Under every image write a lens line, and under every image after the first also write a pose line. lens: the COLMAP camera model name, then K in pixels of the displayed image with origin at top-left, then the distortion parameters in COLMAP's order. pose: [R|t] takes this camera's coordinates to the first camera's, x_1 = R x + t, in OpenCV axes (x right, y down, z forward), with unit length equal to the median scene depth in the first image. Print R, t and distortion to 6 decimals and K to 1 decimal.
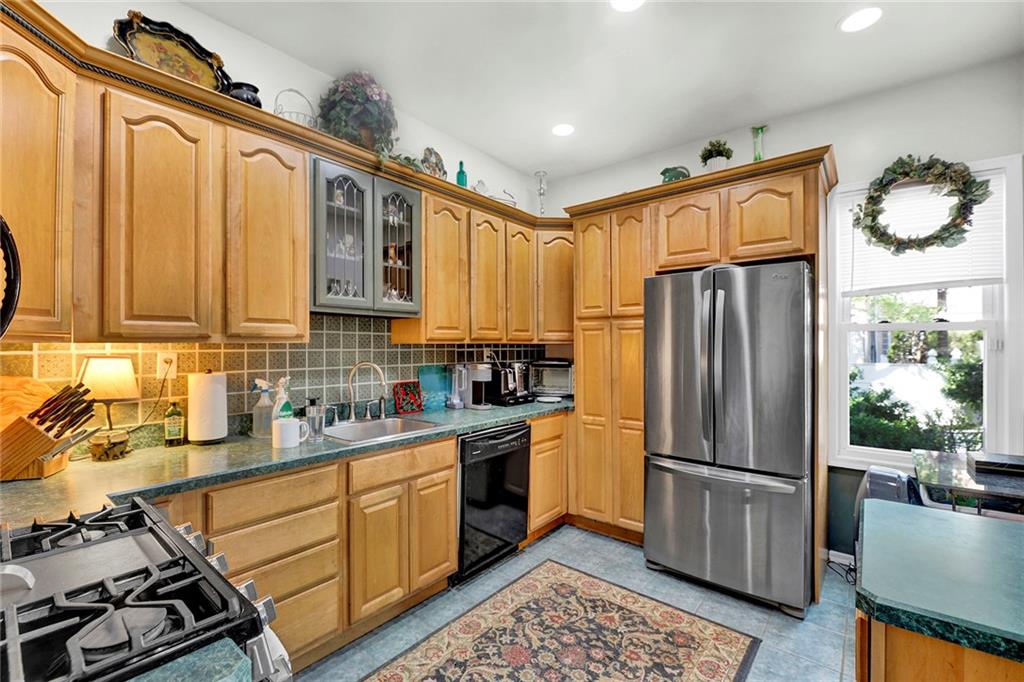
lens RADIAL K [[428.4, 0, 532.1], [0, 428.4, 342.0], [0, 0, 1]] dist [-0.003169, -0.002139]
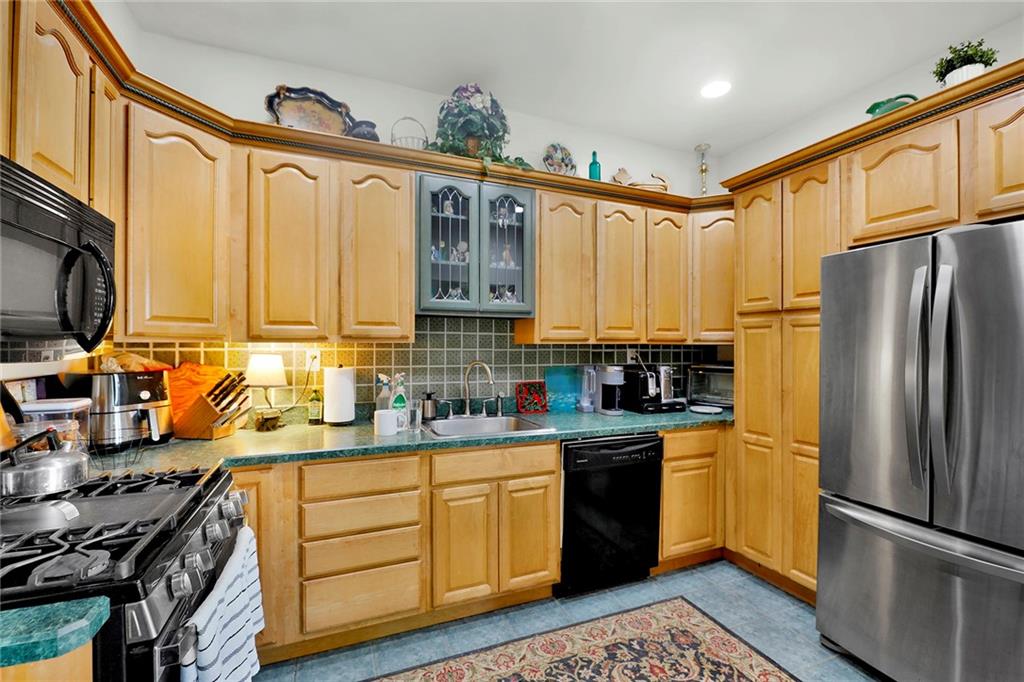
lens RADIAL K [[428.4, 0, 512.8], [0, 428.4, 345.2], [0, 0, 1]] dist [-0.003169, -0.002139]
pose [[0.880902, 0.004525, -0.473277, 0.192962], [-0.001674, 0.999978, 0.006444, 0.000353], [0.473296, -0.004884, 0.880890, 0.120651]]
